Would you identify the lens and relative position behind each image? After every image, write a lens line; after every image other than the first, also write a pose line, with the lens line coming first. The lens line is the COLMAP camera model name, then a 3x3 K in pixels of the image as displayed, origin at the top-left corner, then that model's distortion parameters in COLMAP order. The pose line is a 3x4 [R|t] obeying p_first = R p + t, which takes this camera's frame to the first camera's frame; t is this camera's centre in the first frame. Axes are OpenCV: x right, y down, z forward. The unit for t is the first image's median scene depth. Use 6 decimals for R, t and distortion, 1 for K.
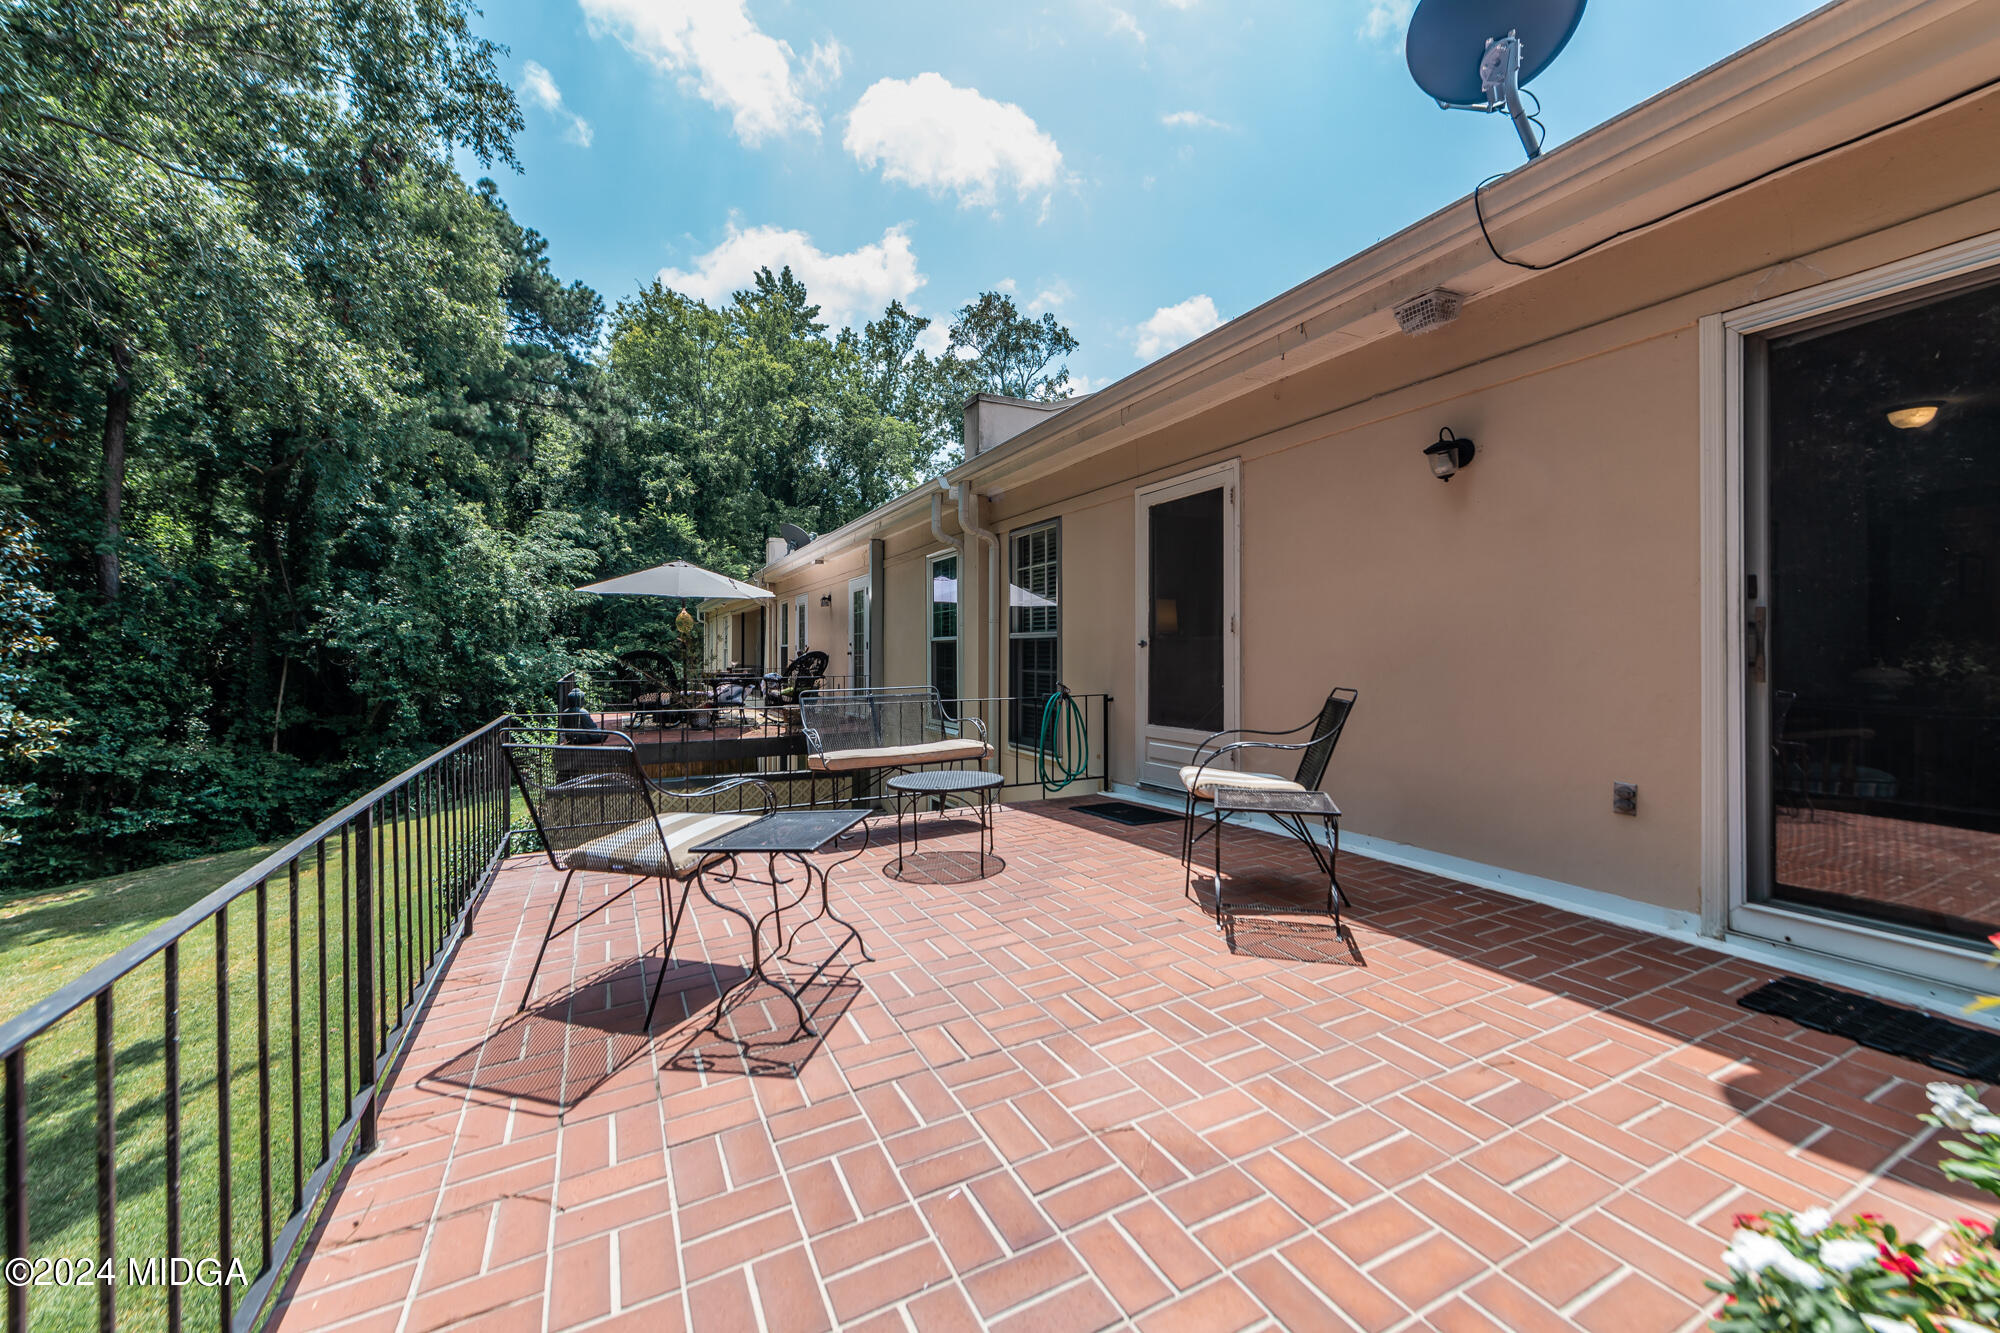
lens RADIAL K [[775.4, 0, 997.7], [0, 775.4, 650.9], [0, 0, 1]] dist [0.006078, -0.000736]
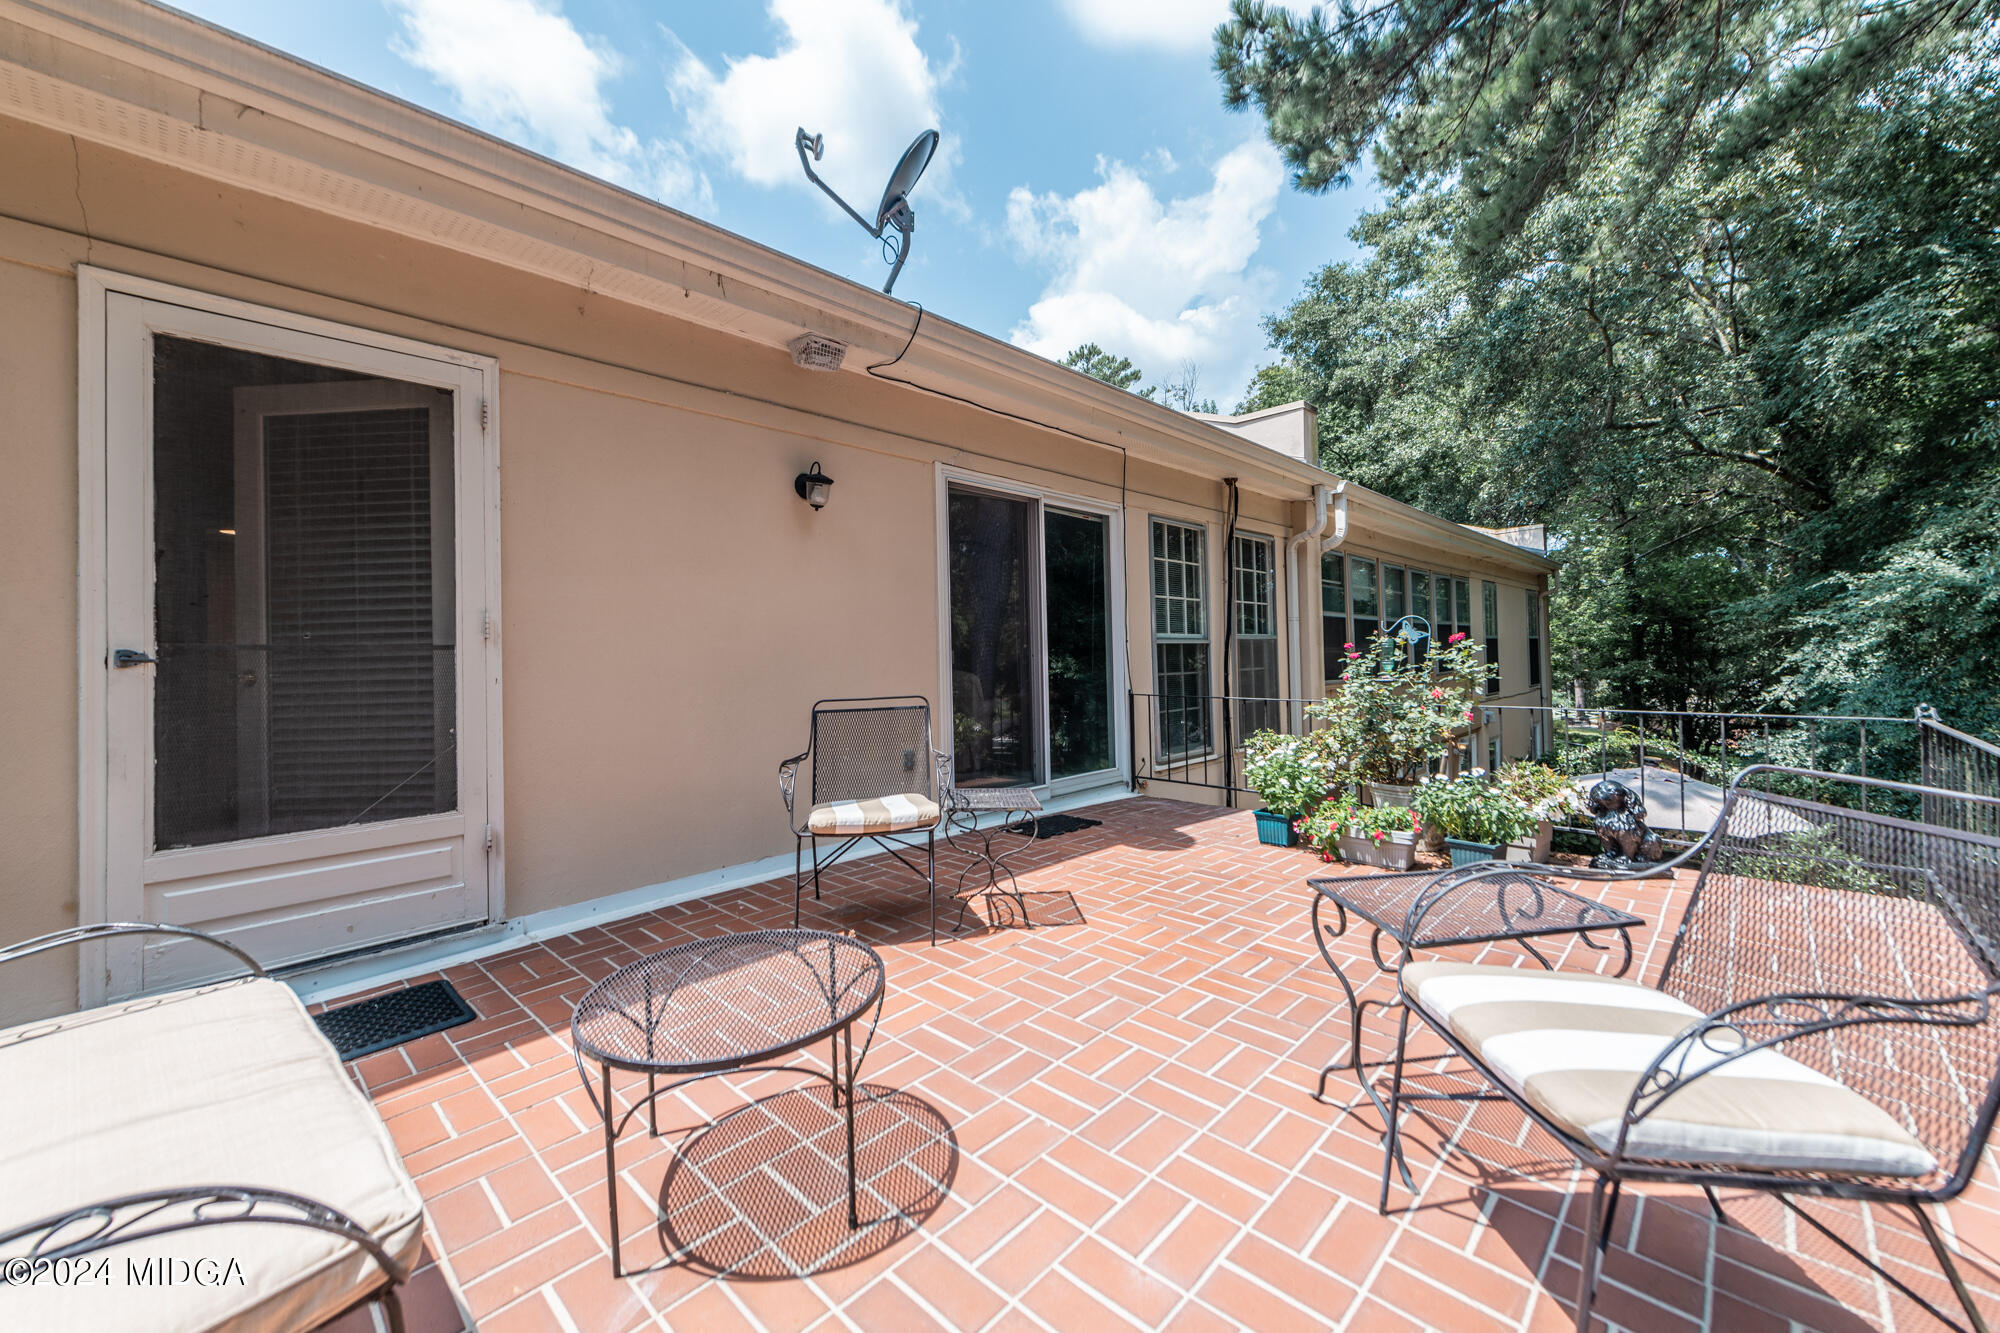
lens RADIAL K [[775.4, 0, 997.7], [0, 775.4, 650.9], [0, 0, 1]] dist [0.006078, -0.000736]
pose [[-0.328563, 0.018091, 0.944309, -0.513779], [0.020618, 0.999716, -0.011979, 0.001726], [-0.944257, 0.015534, -0.328843, 1.040894]]
